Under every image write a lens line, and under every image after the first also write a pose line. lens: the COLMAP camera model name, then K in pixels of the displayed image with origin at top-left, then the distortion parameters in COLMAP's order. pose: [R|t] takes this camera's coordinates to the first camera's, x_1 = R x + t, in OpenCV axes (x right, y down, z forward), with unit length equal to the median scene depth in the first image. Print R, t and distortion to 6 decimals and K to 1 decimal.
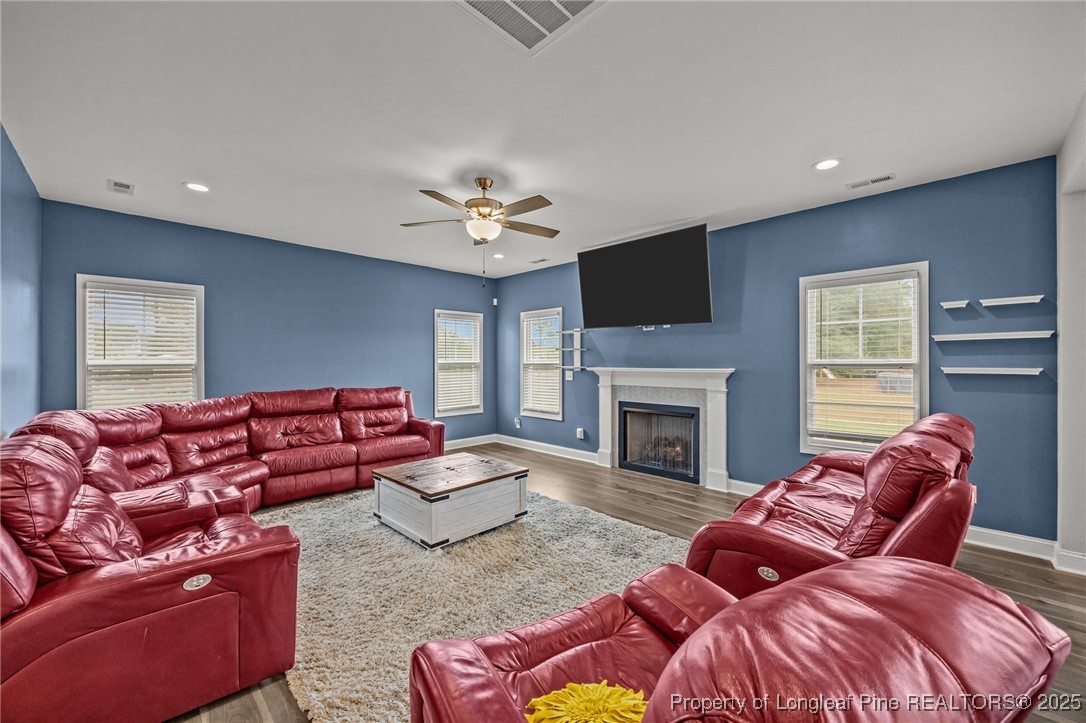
lens RADIAL K [[438.8, 0, 544.5], [0, 438.8, 362.2], [0, 0, 1]] dist [-0.000612, -0.000039]
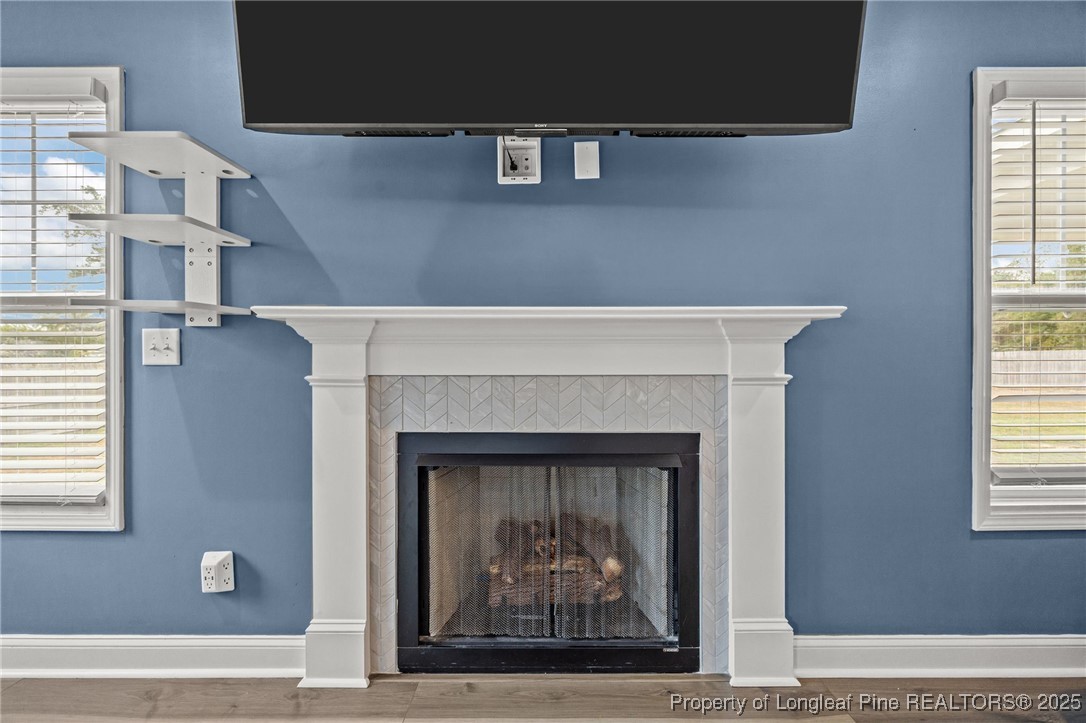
lens RADIAL K [[421.8, 0, 548.7], [0, 421.8, 360.2], [0, 0, 1]] dist [-0.008359, 0.000014]
pose [[0.710905, -0.004227, 0.703275, 0.050350], [0.001705, 0.999989, 0.004287, 0.042044], [-0.703286, -0.001848, 0.710905, 0.738087]]
